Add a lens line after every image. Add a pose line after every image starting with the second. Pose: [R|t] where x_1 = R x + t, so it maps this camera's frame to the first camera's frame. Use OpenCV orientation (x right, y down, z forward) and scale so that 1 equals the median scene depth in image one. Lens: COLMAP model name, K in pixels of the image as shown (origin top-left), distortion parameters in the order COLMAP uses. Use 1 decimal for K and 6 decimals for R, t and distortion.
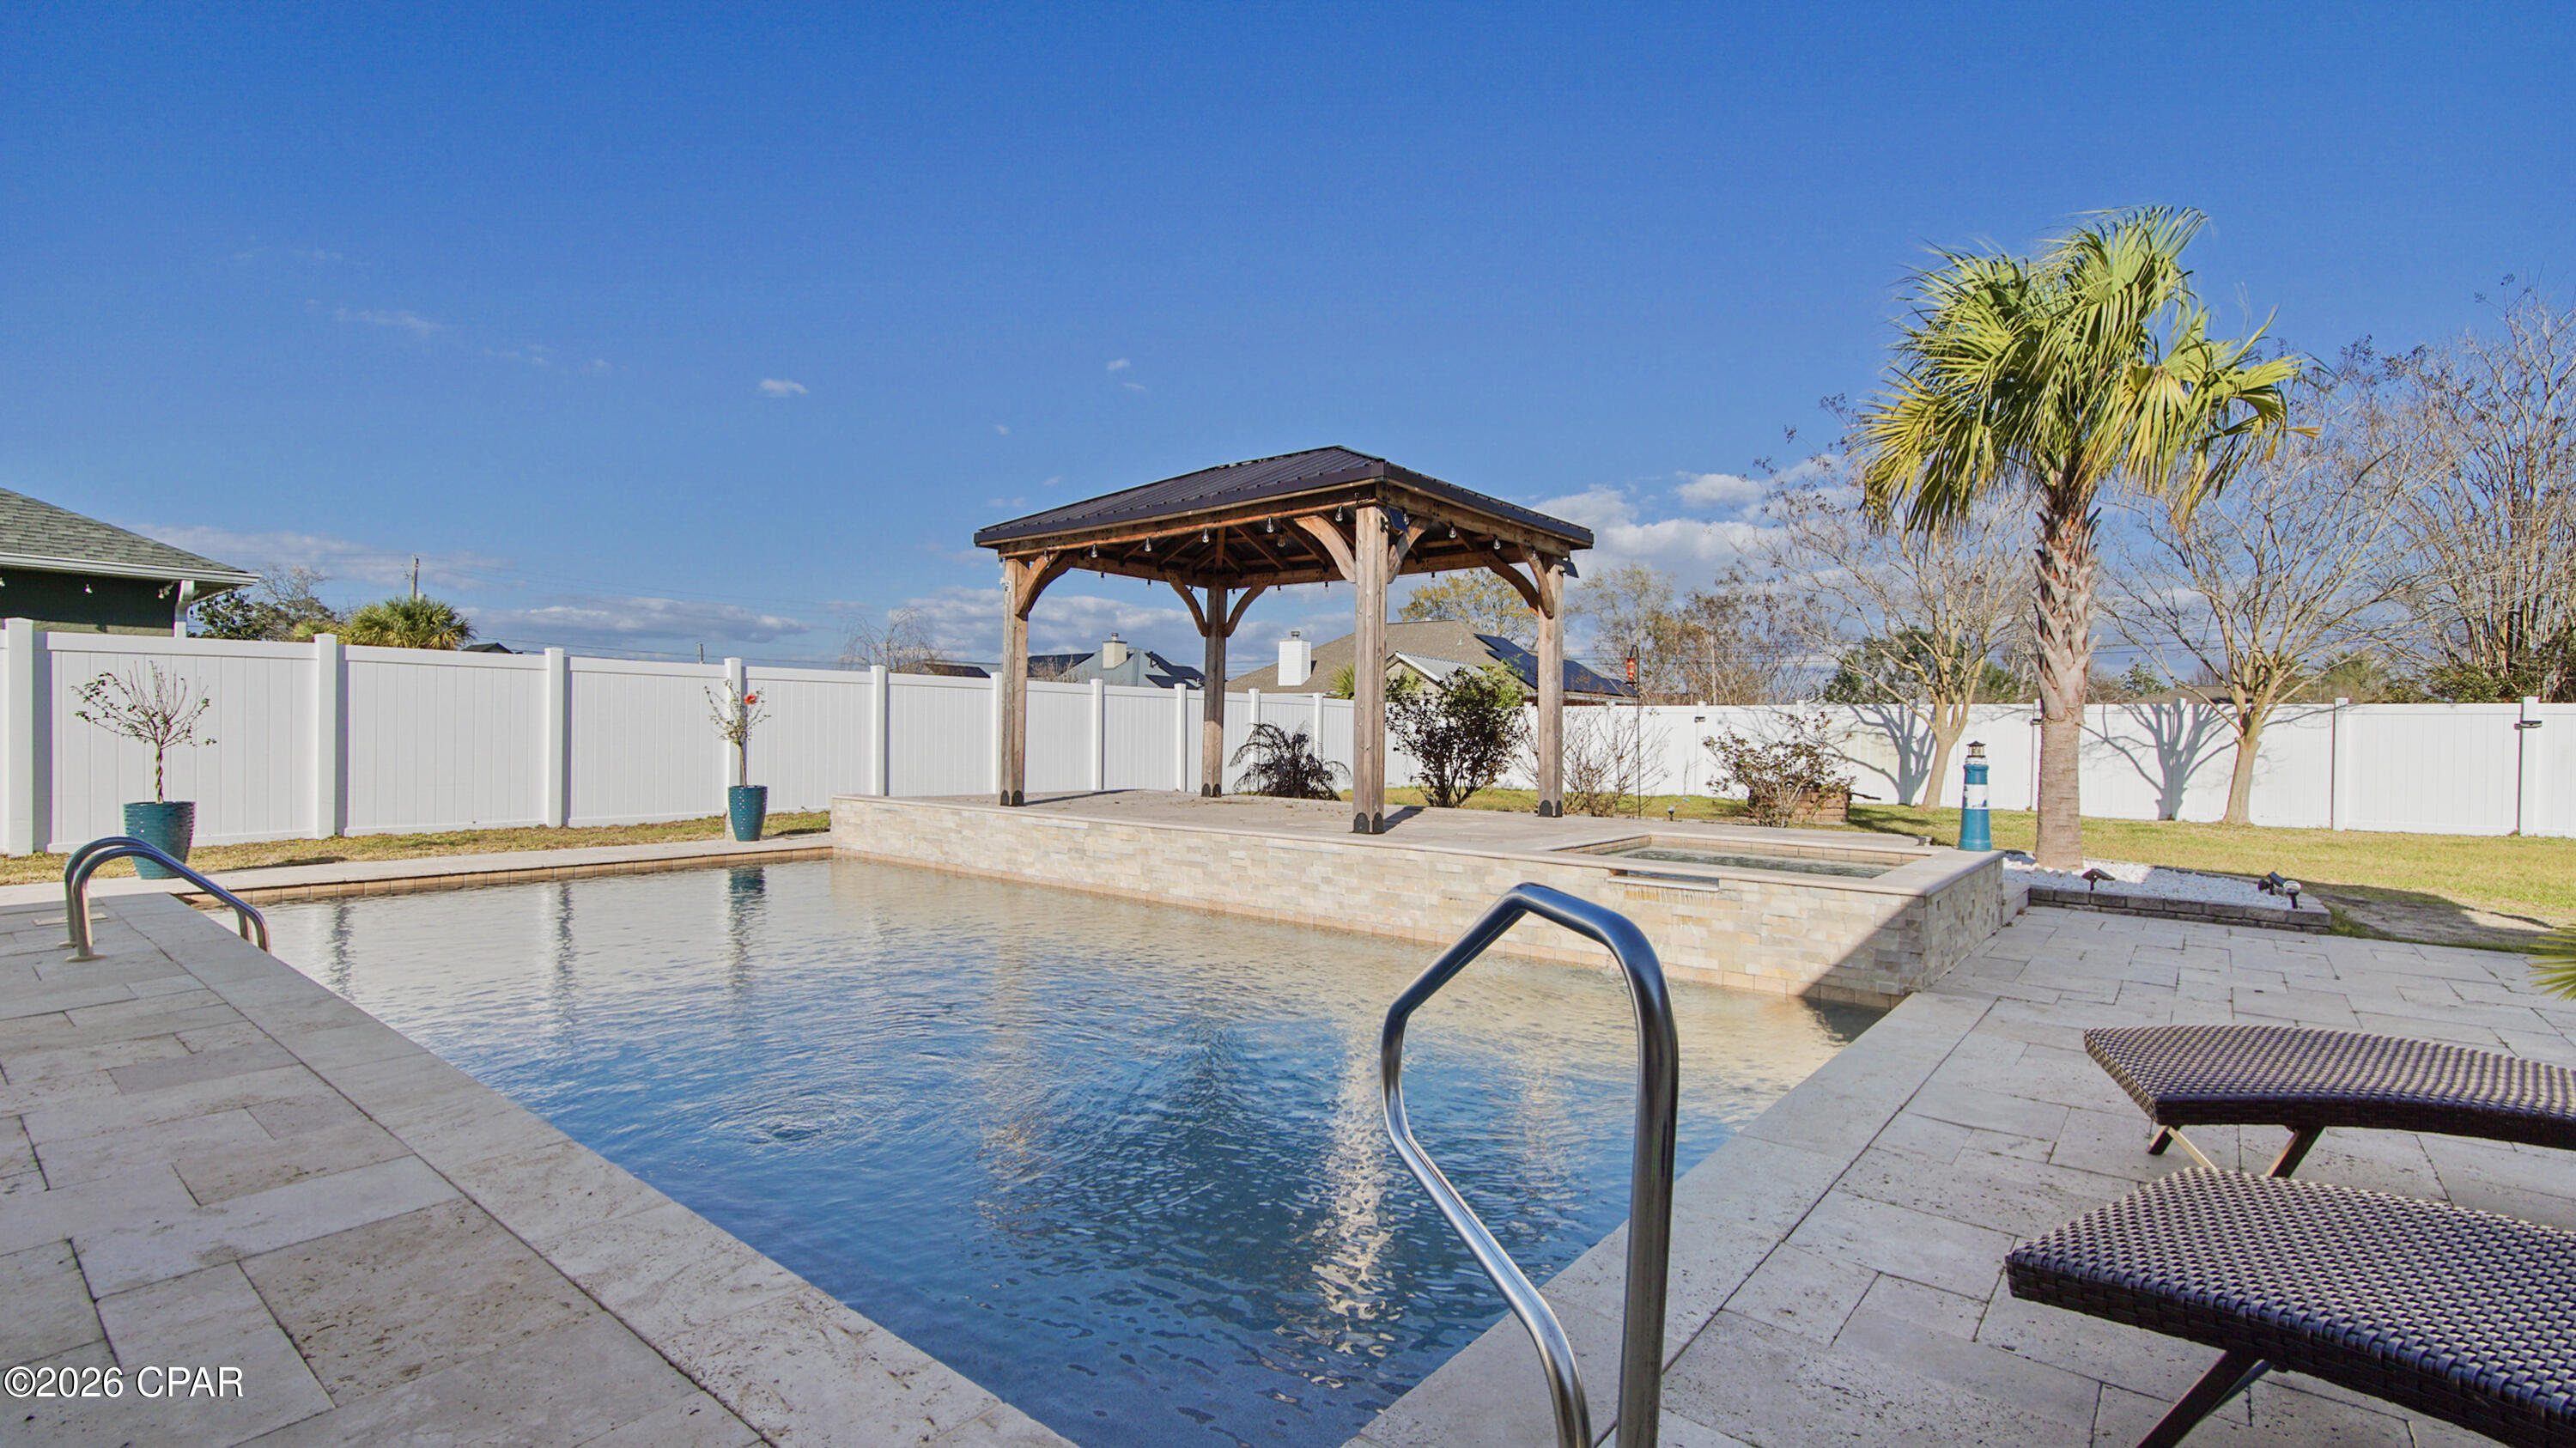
lens RADIAL K [[1161.5, 0, 1291.8], [0, 1161.5, 738.7], [0, 0, 1]] dist [-0.014182, 0.007244]
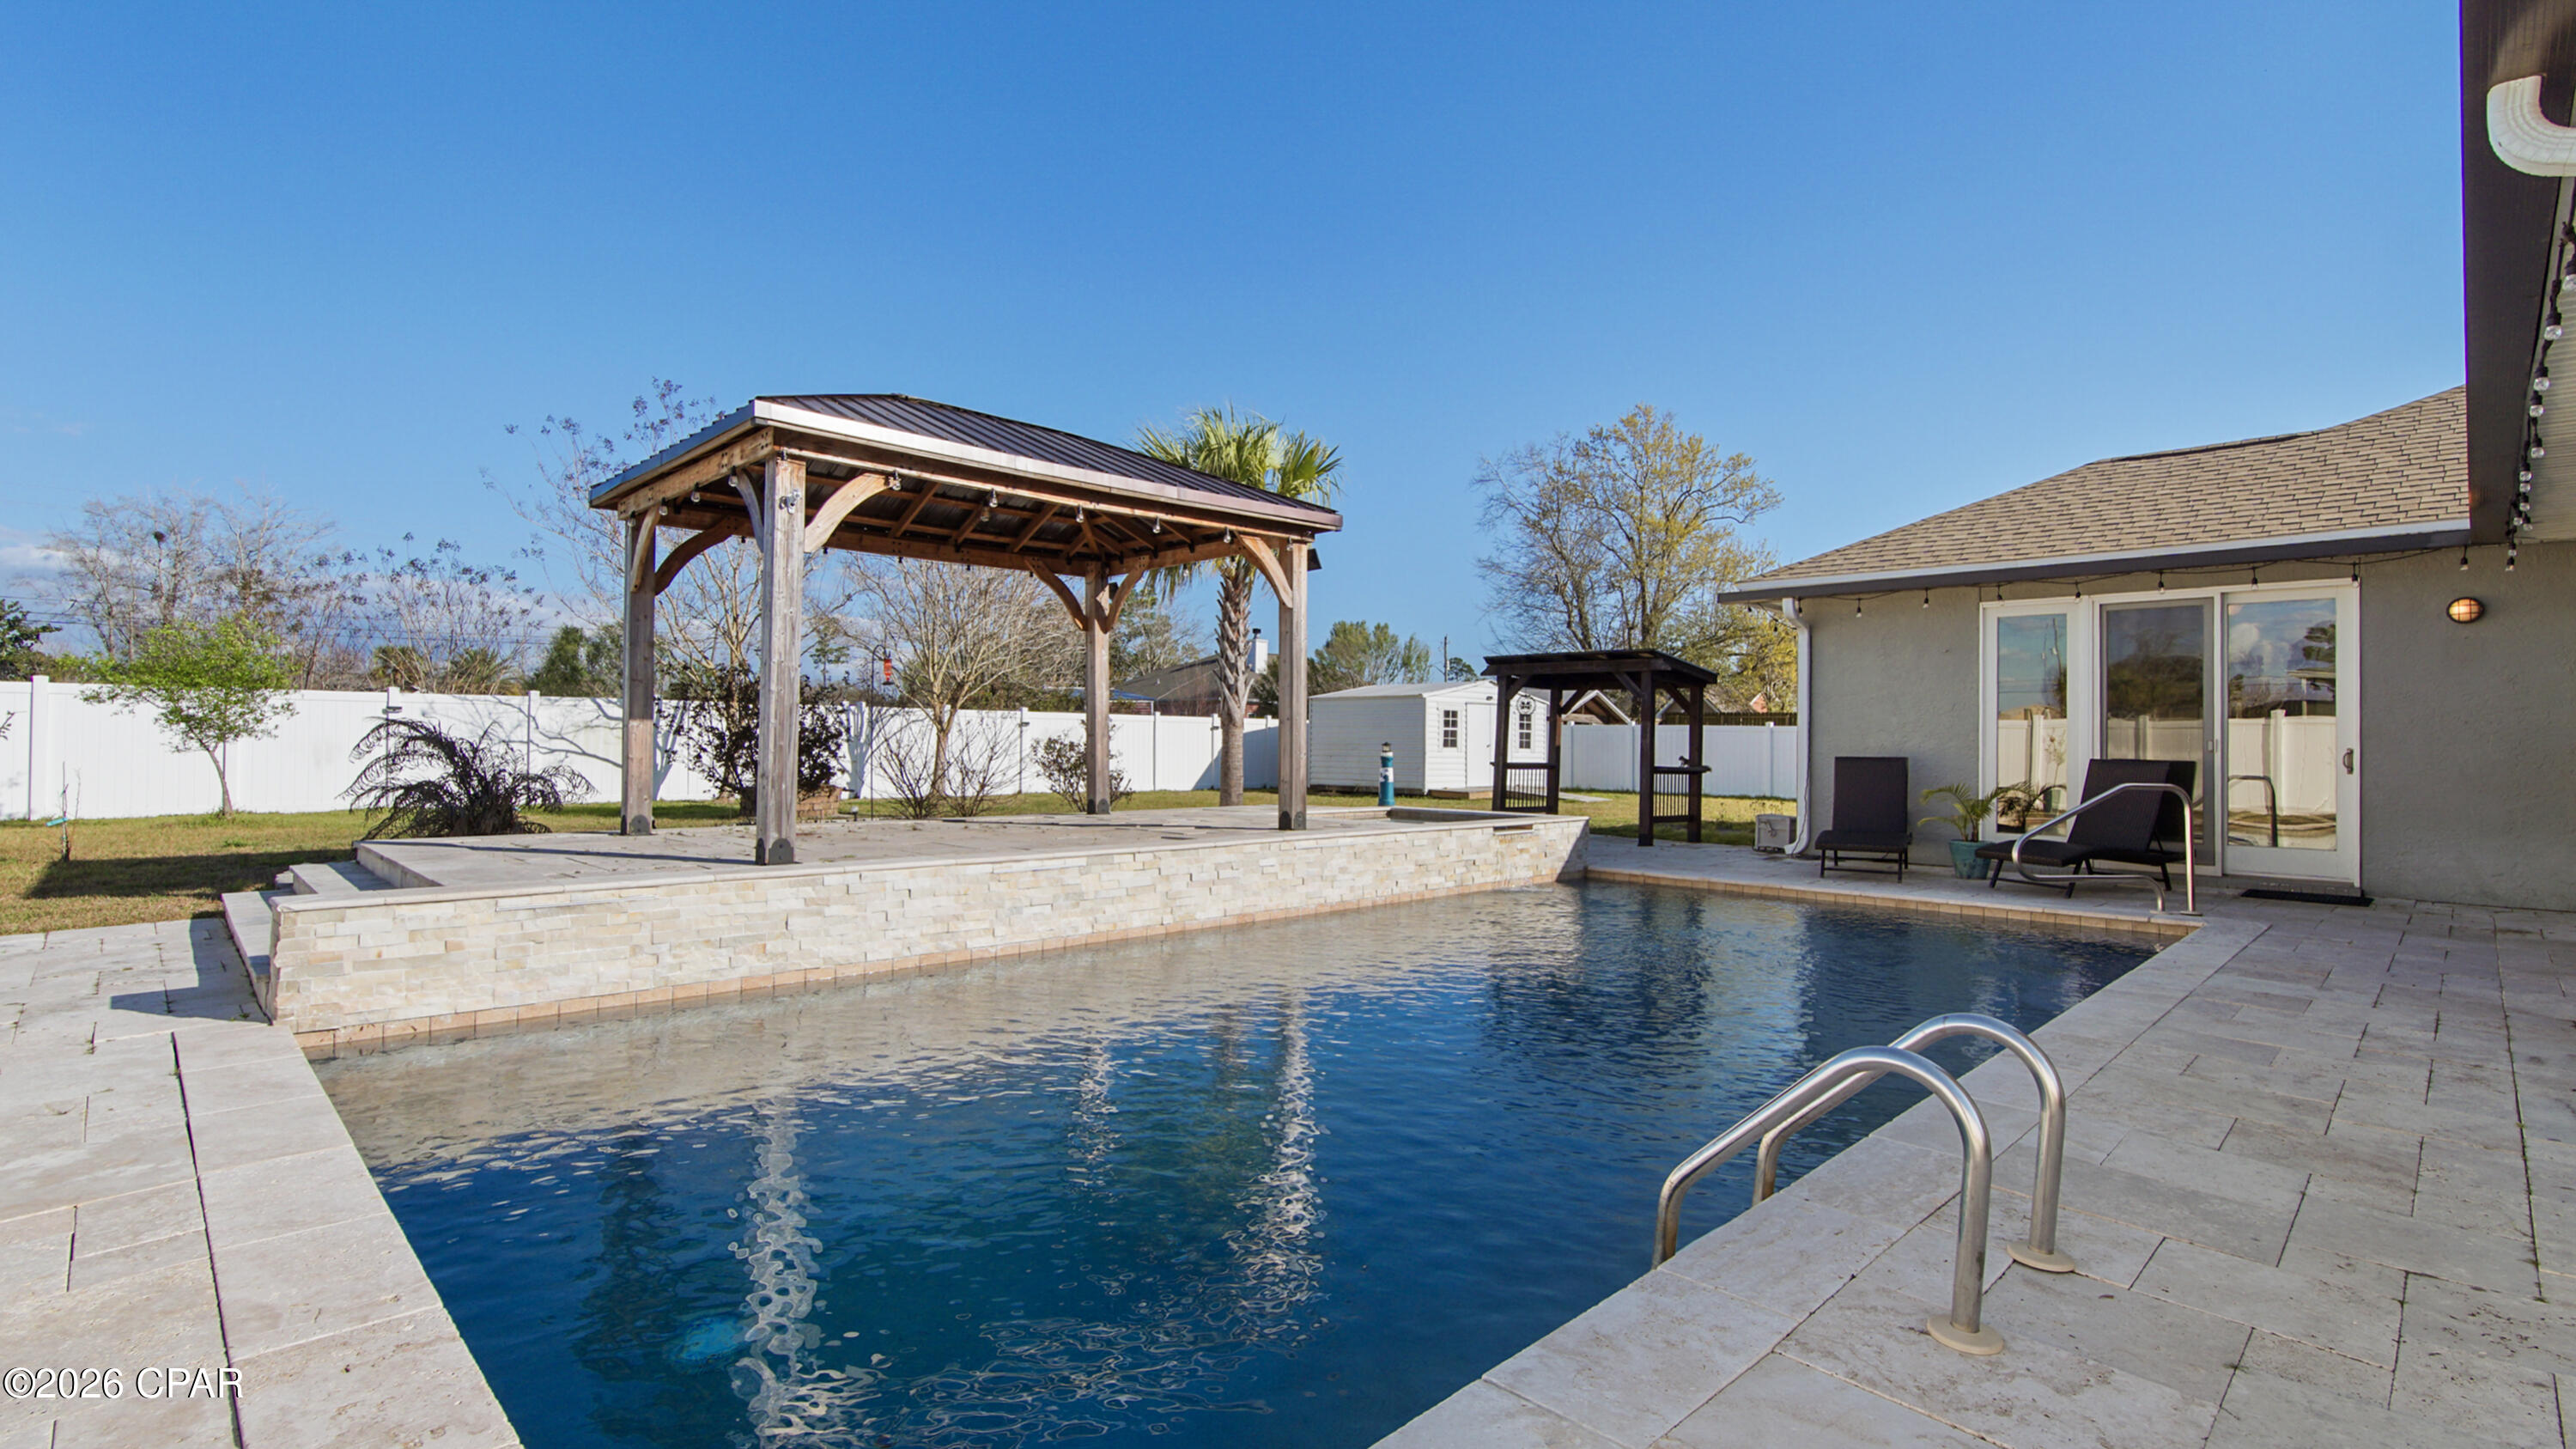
lens RADIAL K [[1161.5, 0, 1291.8], [0, 1161.5, 739.2], [0, 0, 1]] dist [-0.014182, 0.007244]
pose [[0.110917, -0.007939, 0.993798, -0.967575], [-0.002462, 0.999963, 0.008263, -0.015109], [-0.993827, -0.003363, 0.110894, 0.795382]]
